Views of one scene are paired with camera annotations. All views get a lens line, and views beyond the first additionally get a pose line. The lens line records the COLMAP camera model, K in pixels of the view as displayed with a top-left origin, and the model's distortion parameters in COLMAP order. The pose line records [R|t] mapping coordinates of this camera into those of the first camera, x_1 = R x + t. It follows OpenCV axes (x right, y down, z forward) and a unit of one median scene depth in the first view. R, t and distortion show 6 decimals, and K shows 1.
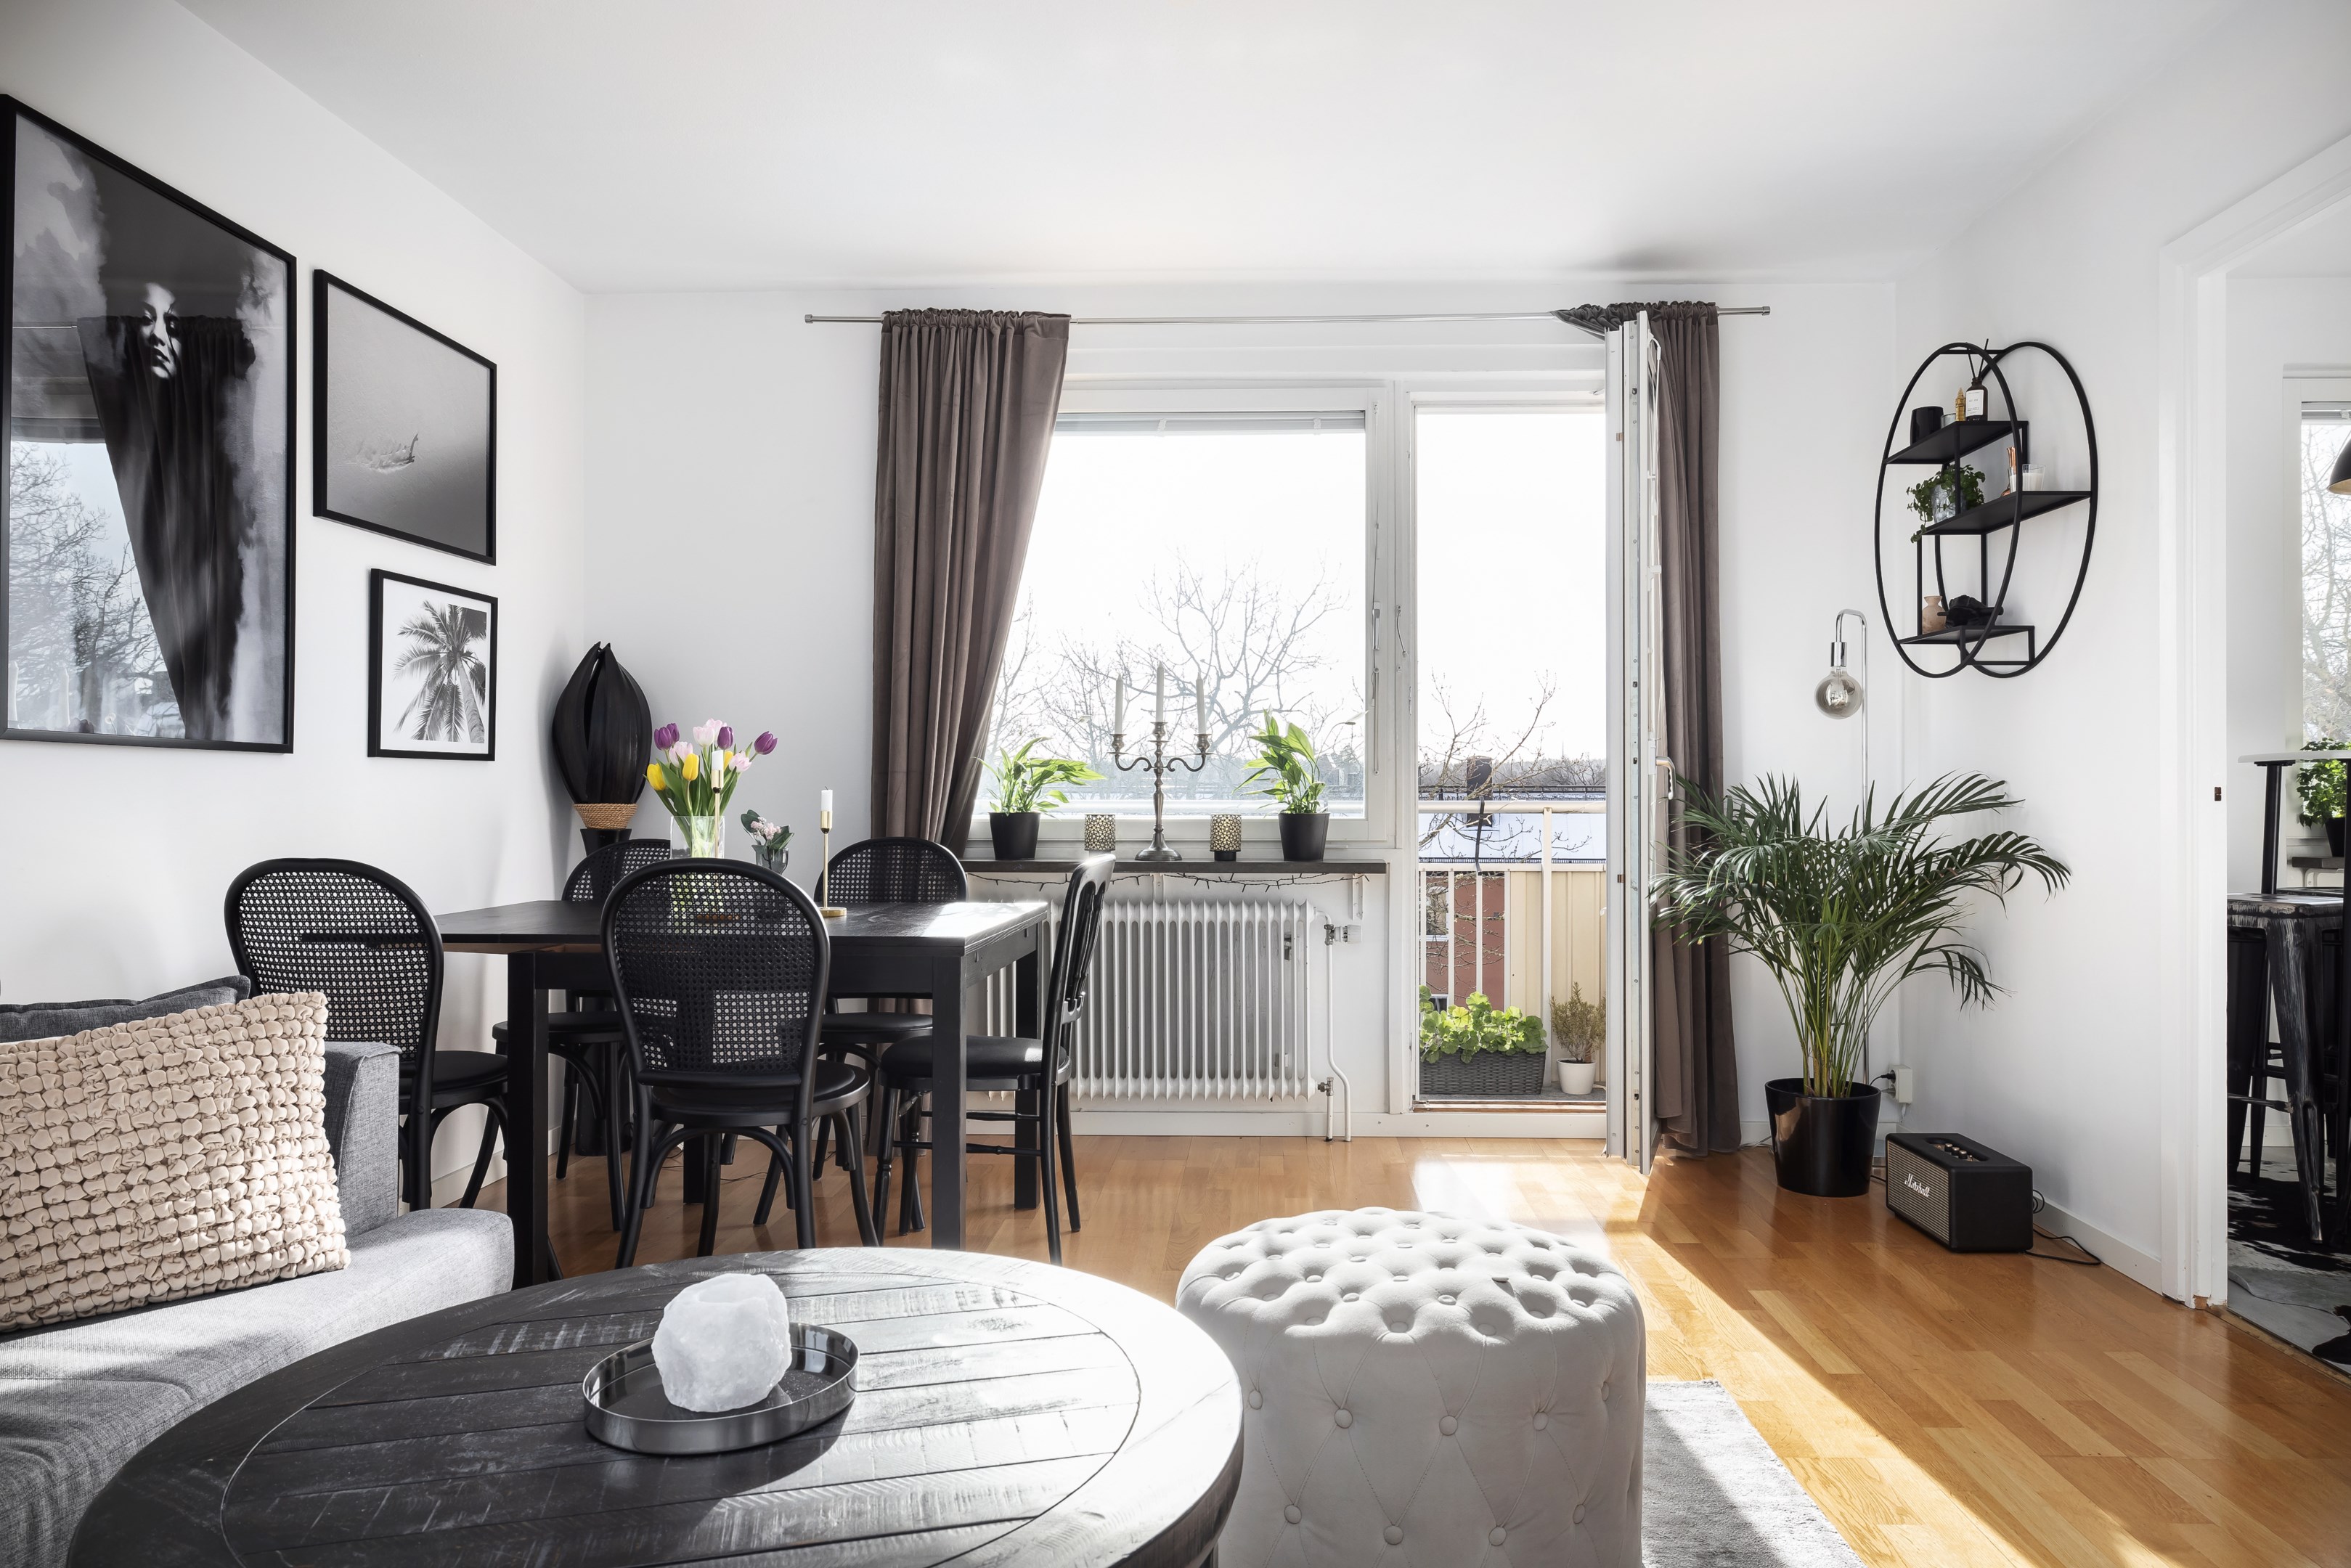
lens RADIAL K [[1513.9, 0, 1191.5], [0, 1513.9, 777.8], [0, 0, 1]] dist [-0.002120, 0.001515]
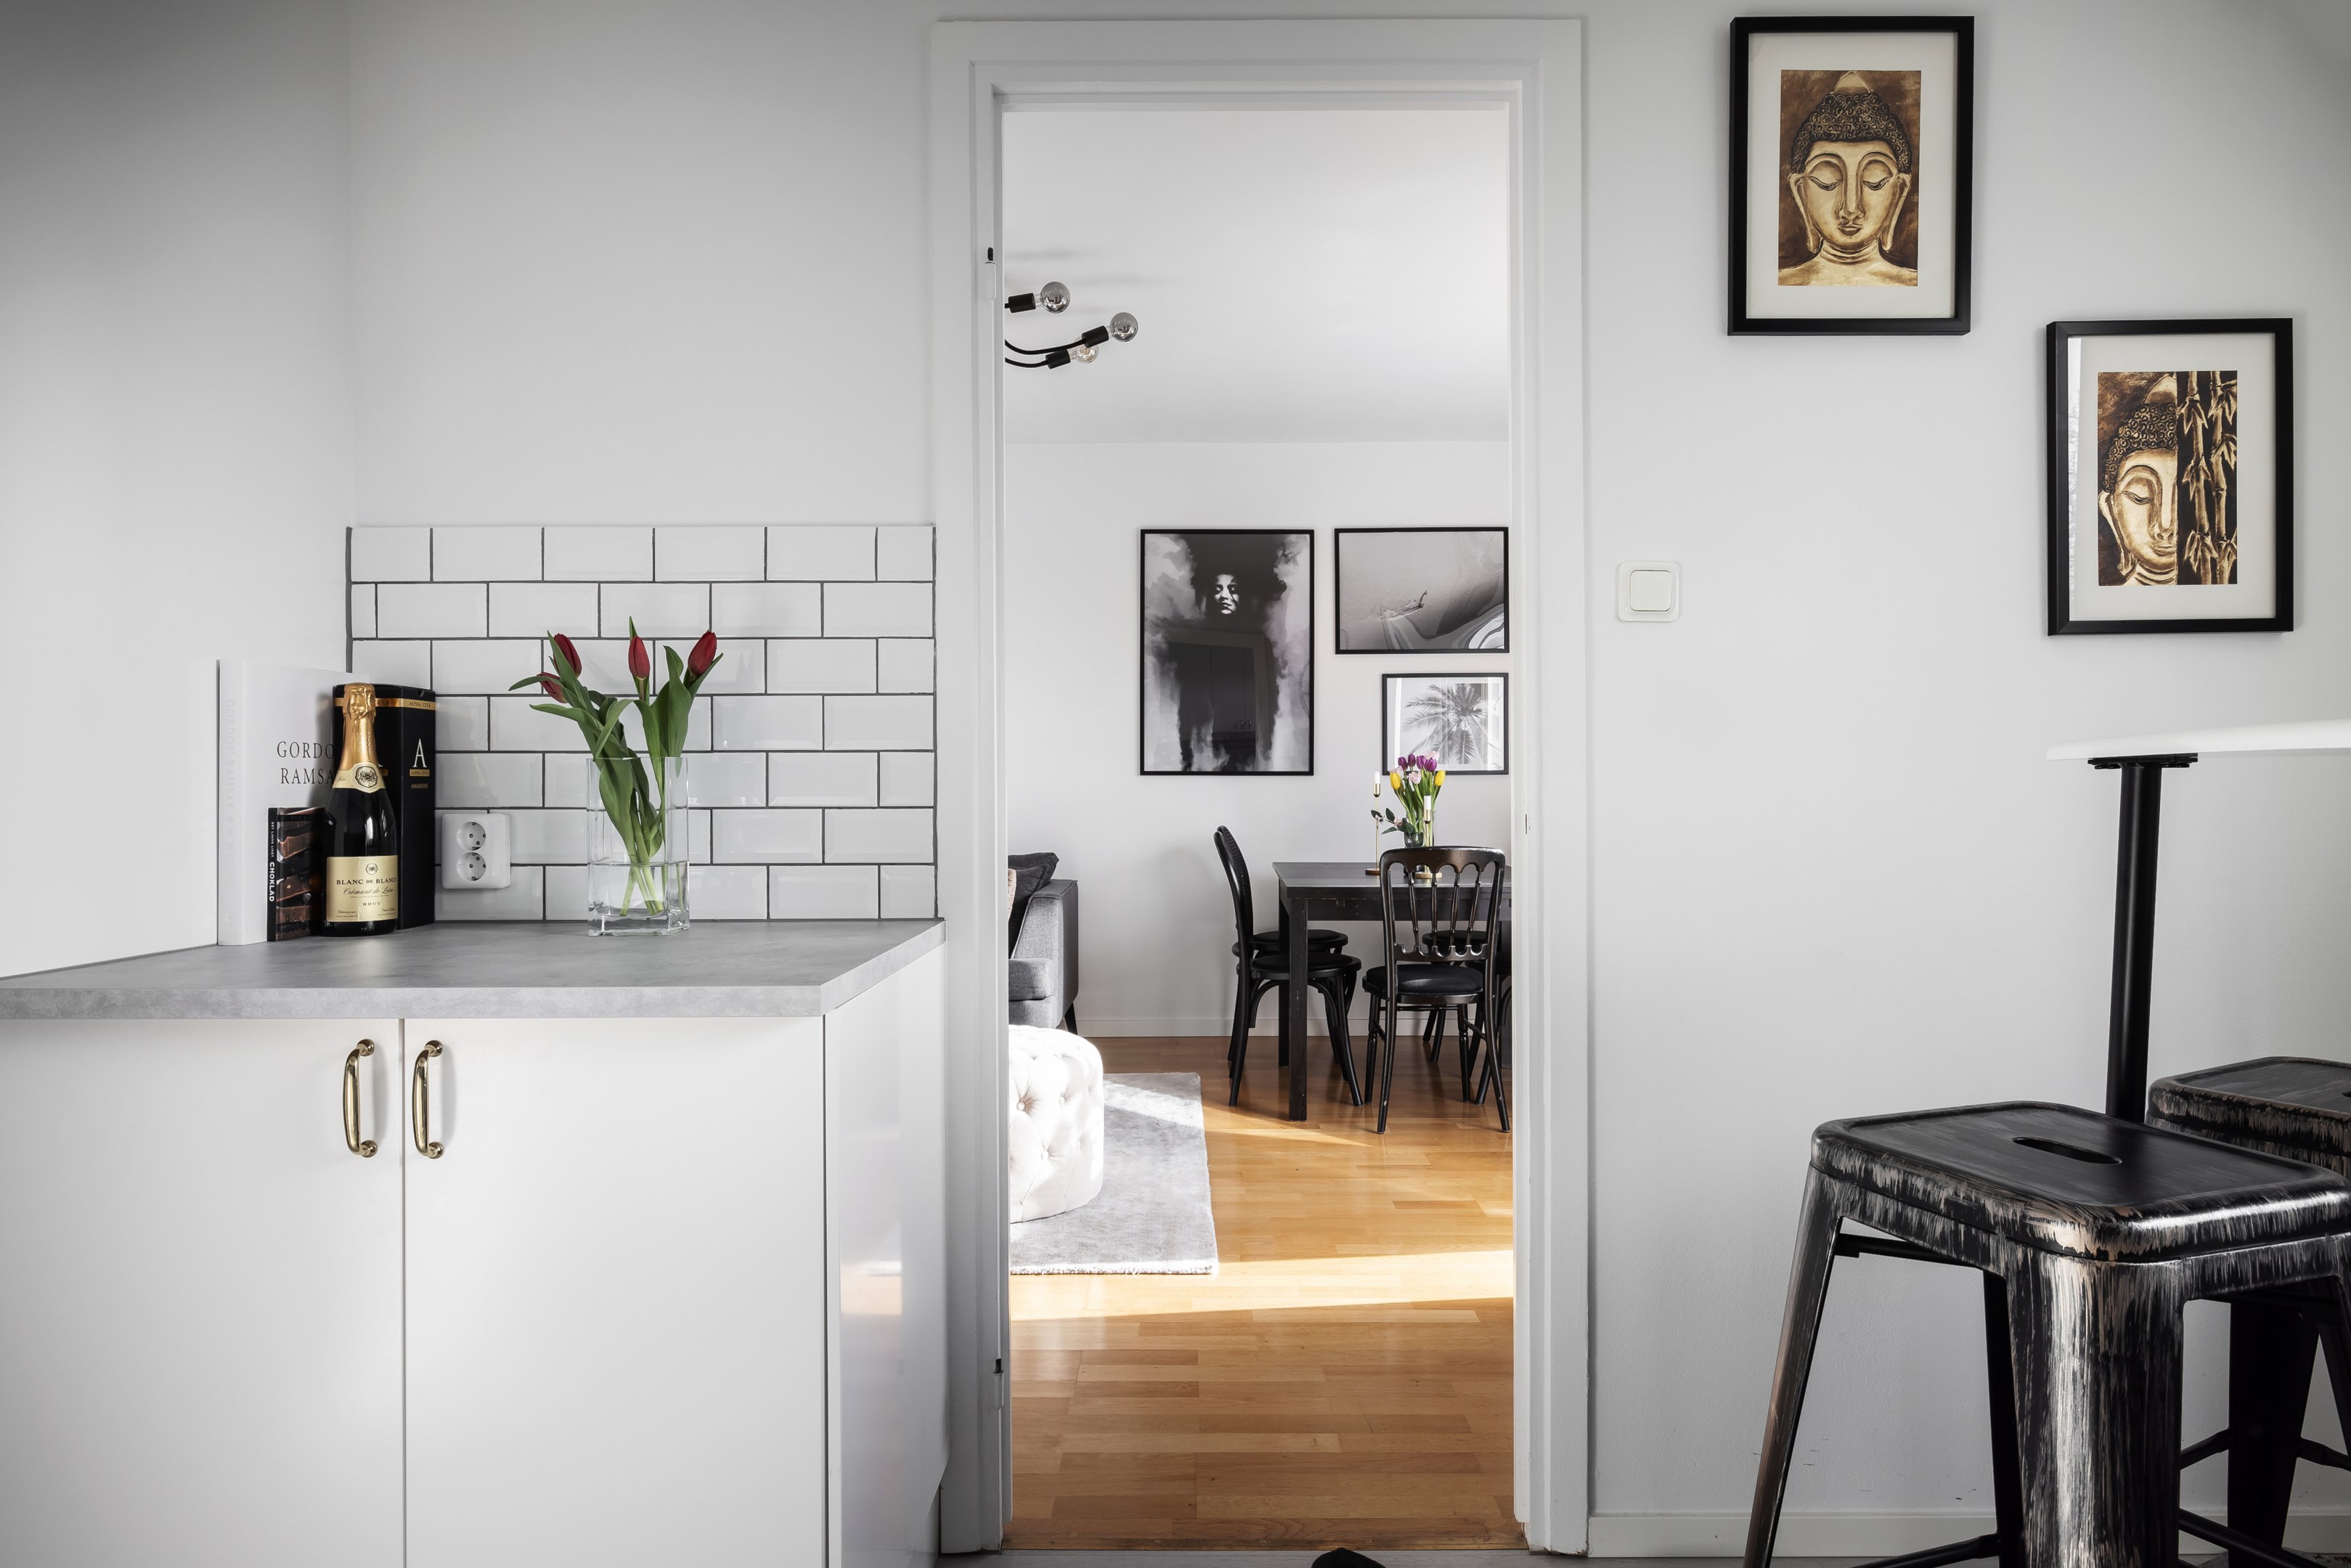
lens RADIAL K [[1346.9, 0, 1176.5], [0, 1346.9, 787.6], [0, 0, 1]] dist [0.007420, 0.000901]
pose [[0.031733, 0.002079, -0.999494, 0.981175], [0.012551, 0.999918, 0.002479, -0.005545], [0.999418, -0.012624, 0.031704, 0.619135]]
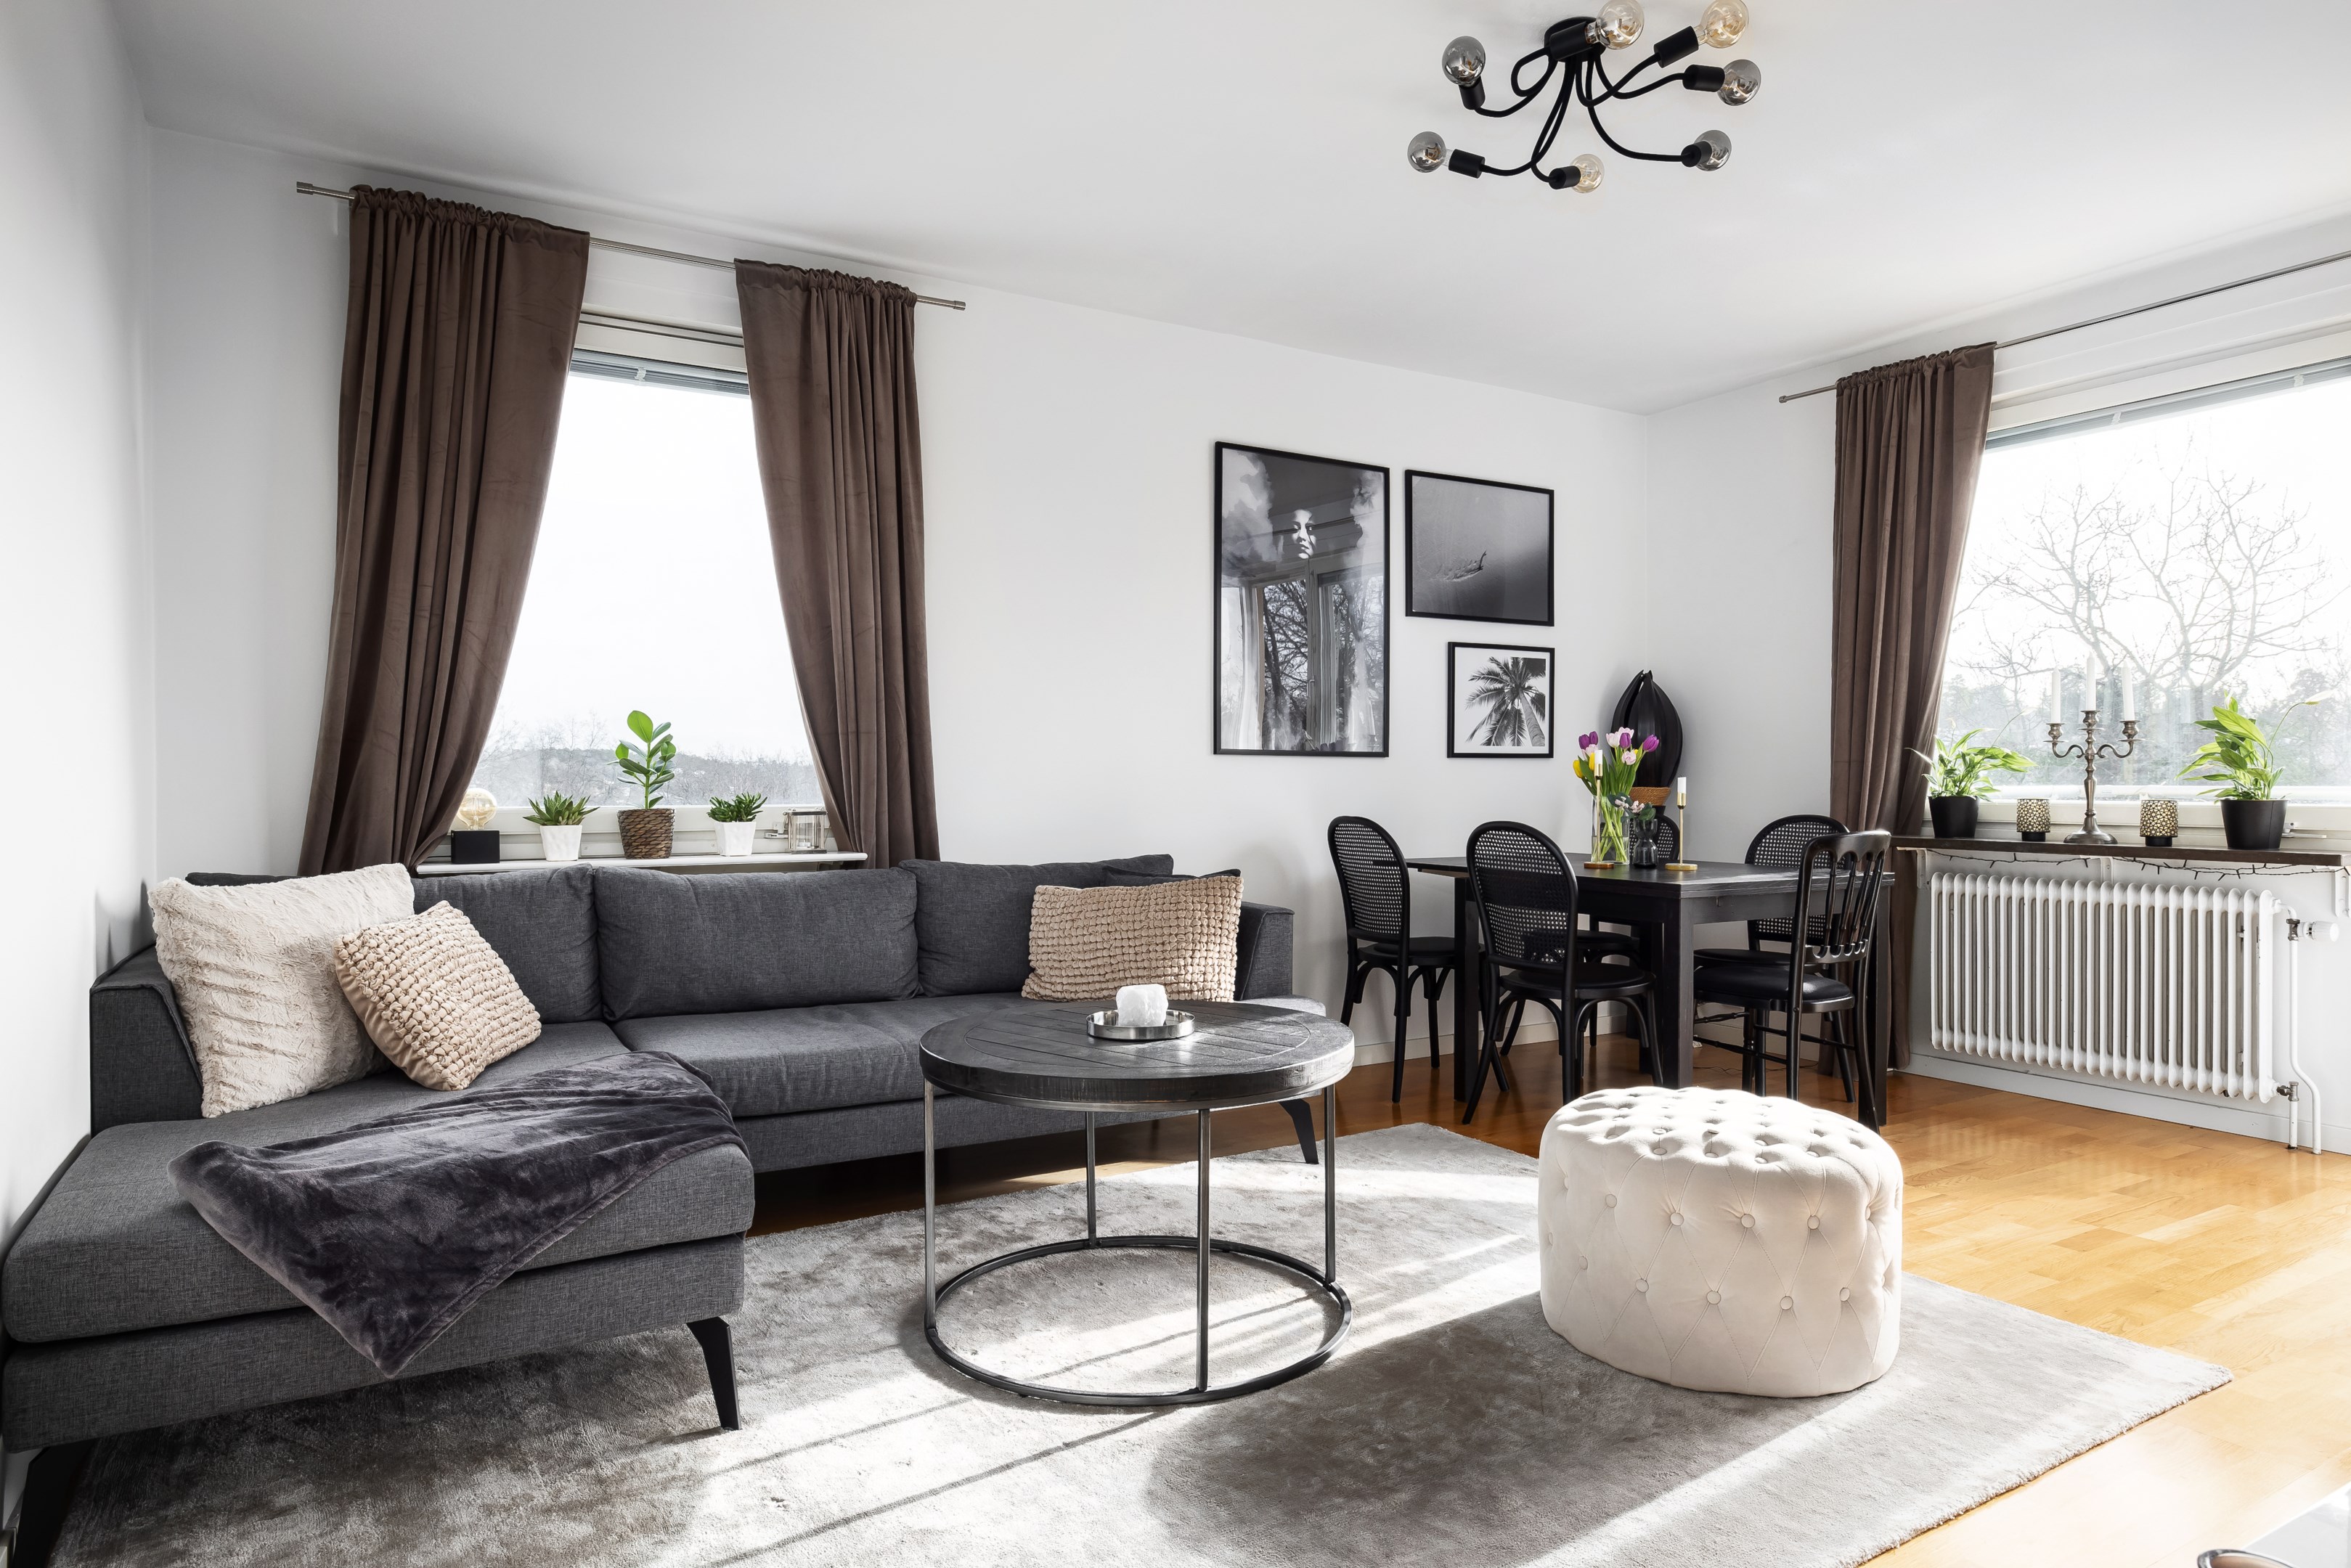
lens RADIAL K [[1346.9, 0, 1176.2], [0, 1346.9, 798.1], [0, 0, 1]] dist [0.007420, 0.000901]
pose [[0.549829, 0.011011, -0.835205, 0.456255], [0.010538, 0.999742, 0.020118, -0.002242], [0.835211, -0.019863, 0.549571, -0.041181]]
